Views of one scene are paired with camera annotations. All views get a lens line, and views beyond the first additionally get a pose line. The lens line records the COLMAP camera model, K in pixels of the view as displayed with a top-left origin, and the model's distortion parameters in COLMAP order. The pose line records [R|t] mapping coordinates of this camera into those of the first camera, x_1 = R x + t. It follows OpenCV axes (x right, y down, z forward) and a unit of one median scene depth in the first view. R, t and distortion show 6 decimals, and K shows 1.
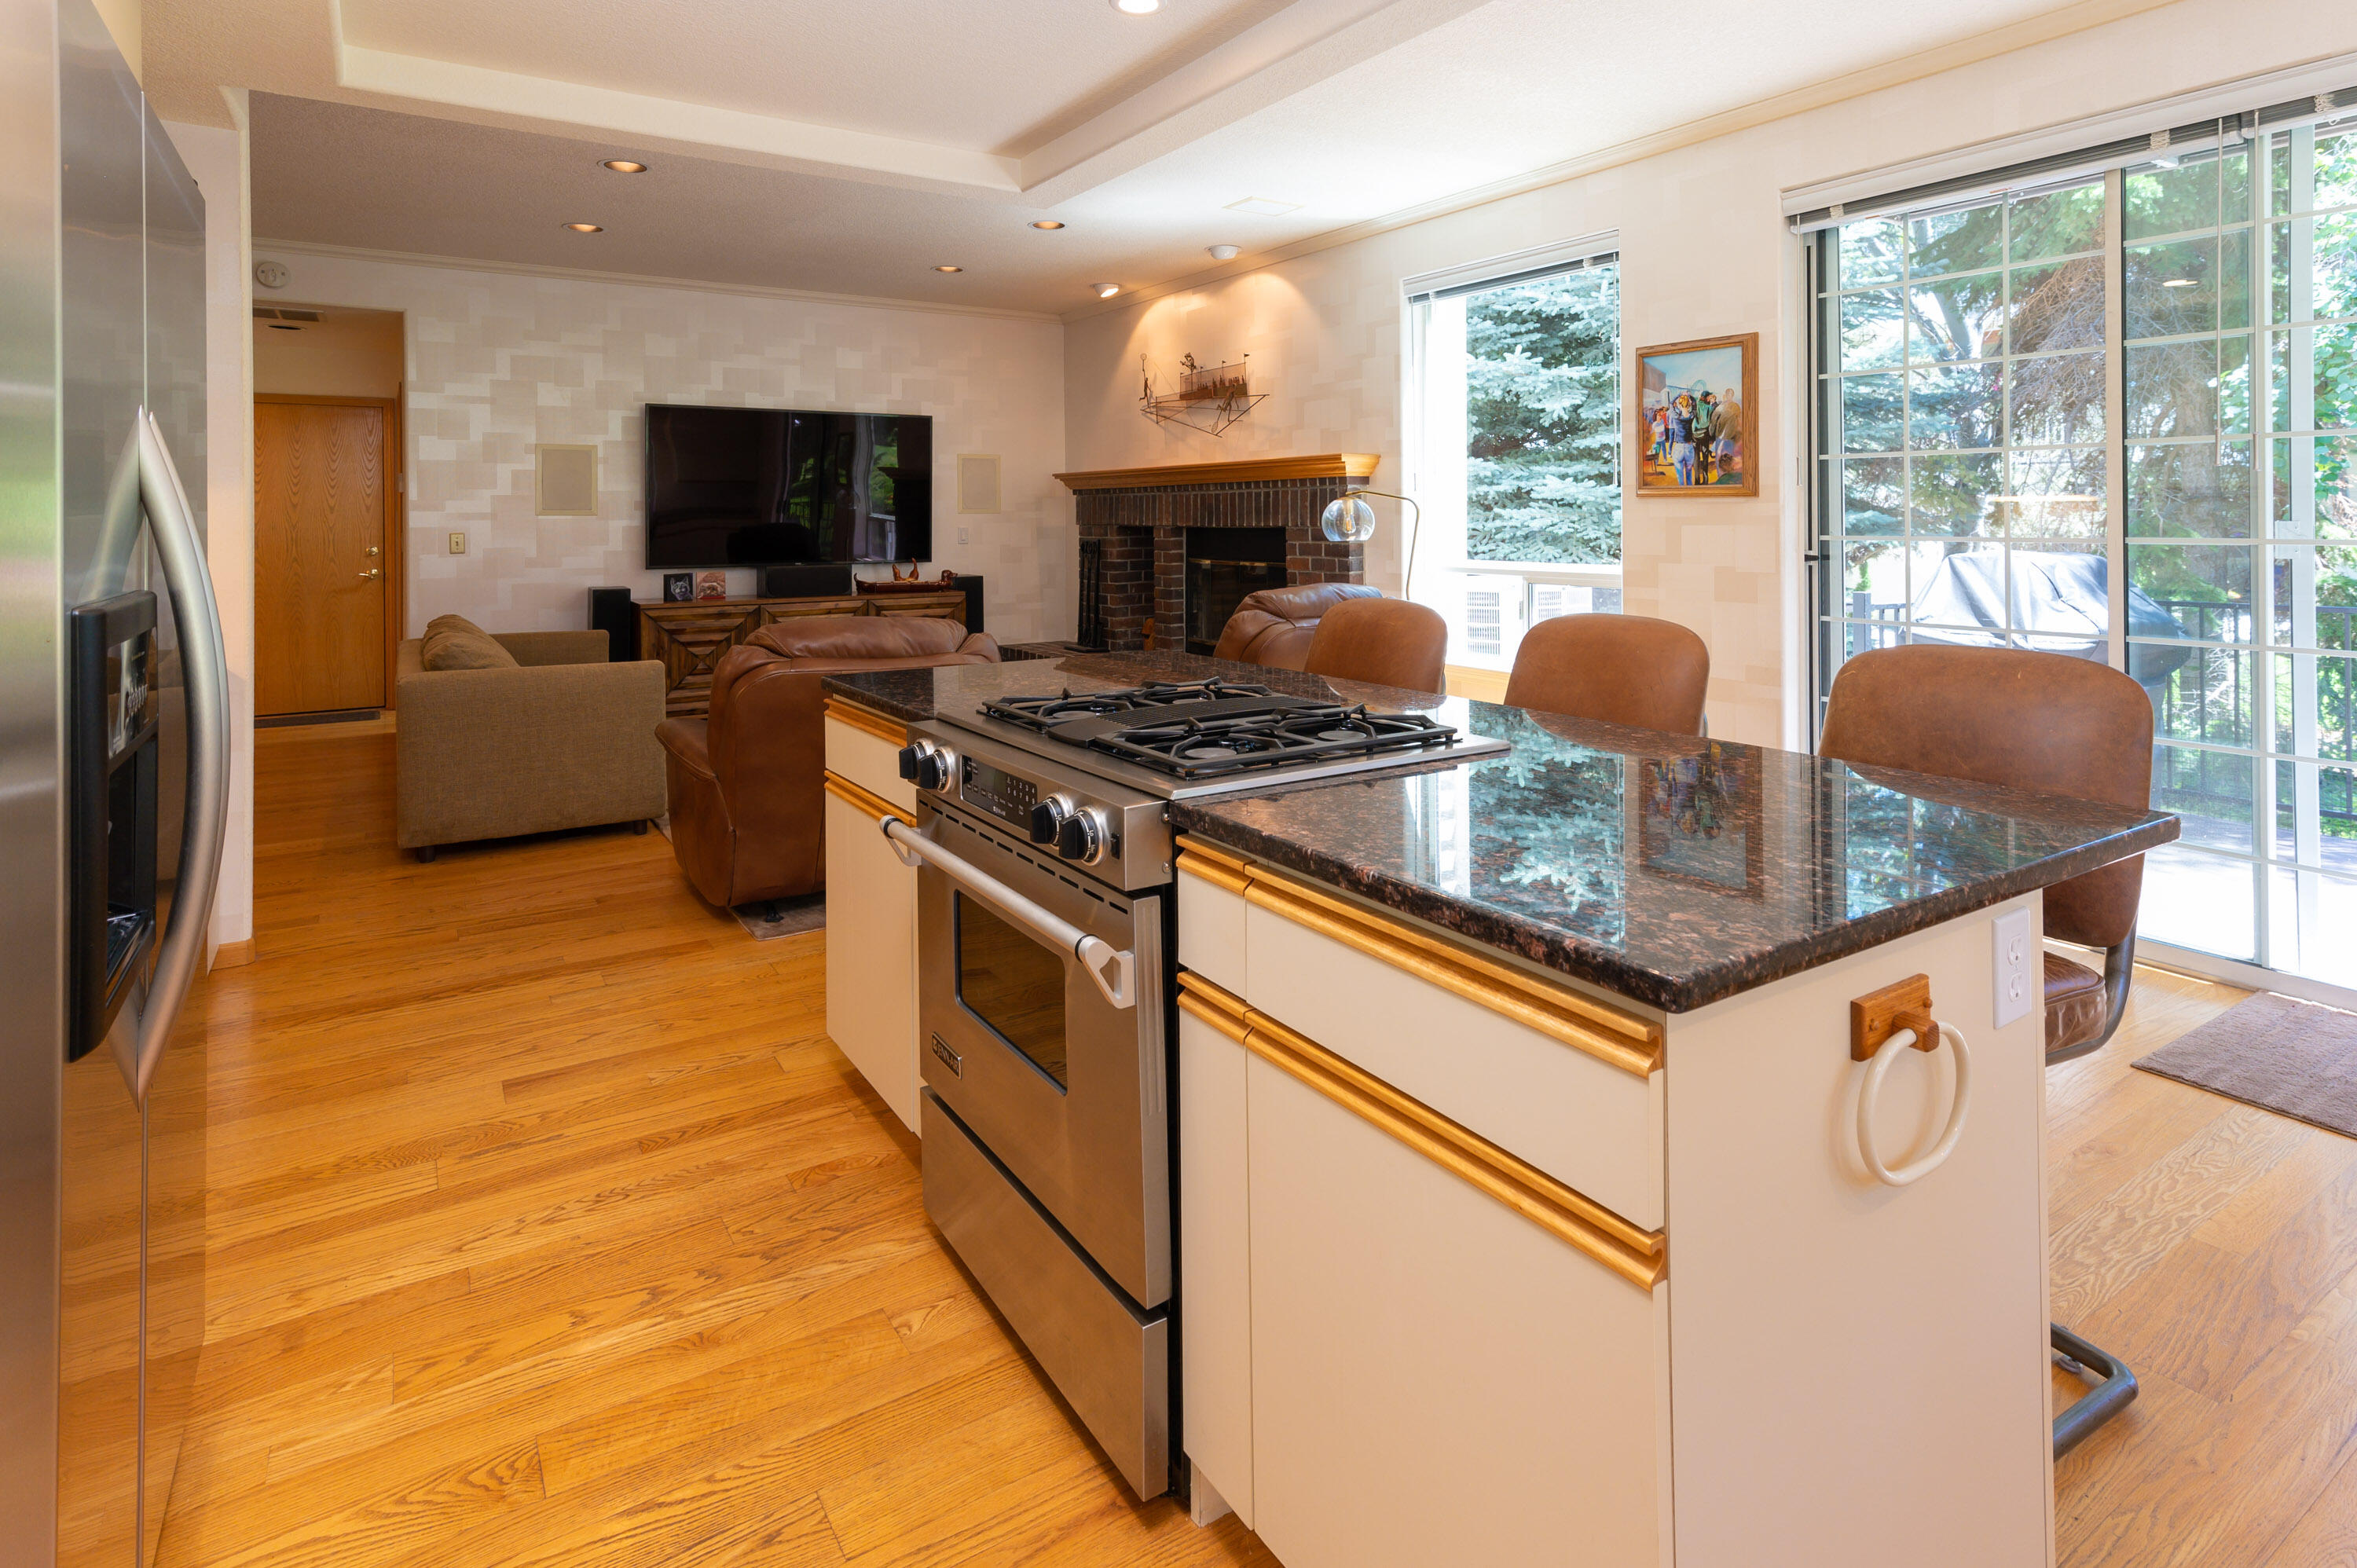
lens RADIAL K [[1189.4, 0, 1178.5], [0, 1189.4, 784.0], [0, 0, 1]] dist [-0.001676, -0.000379]
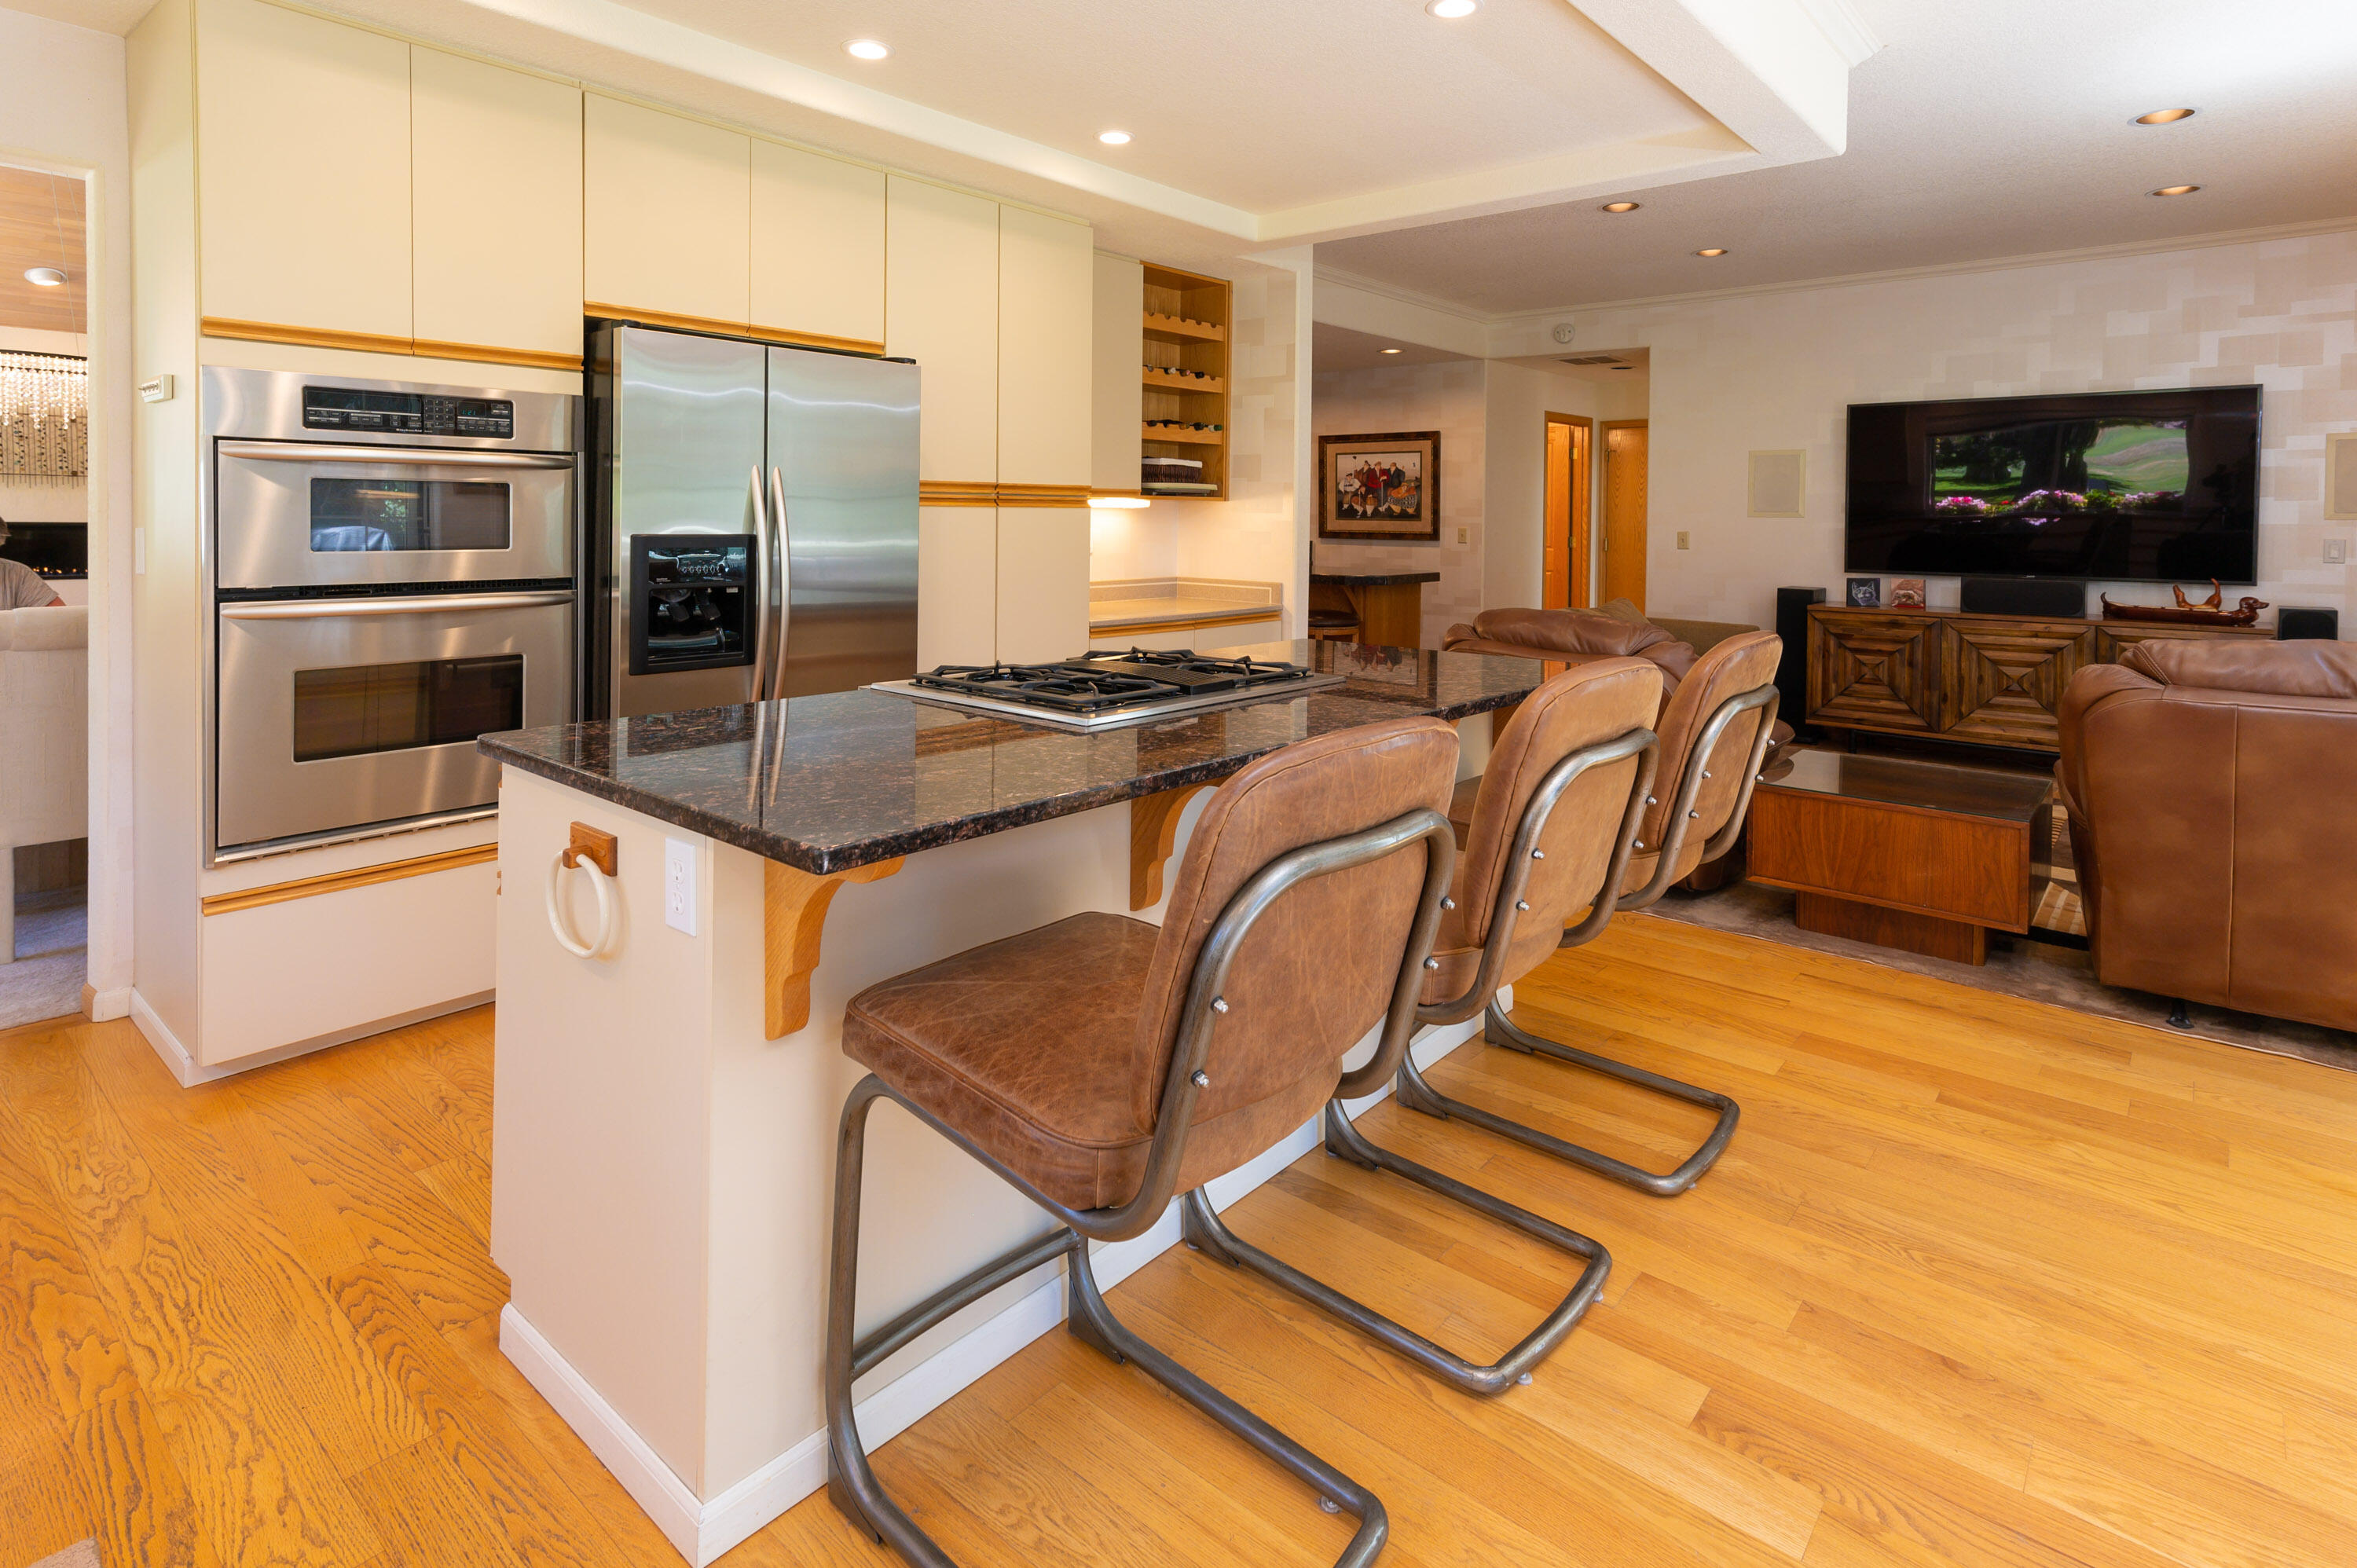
lens RADIAL K [[1122.9, 0, 1178.5], [0, 1122.9, 784.0], [0, 0, 1]] dist [-0.000168, 0.000076]
pose [[0.252941, 0.231315, -0.939422, 0.283970], [-0.220325, 0.959256, 0.176876, -0.045104], [0.942060, 0.162239, 0.293599, 0.189753]]
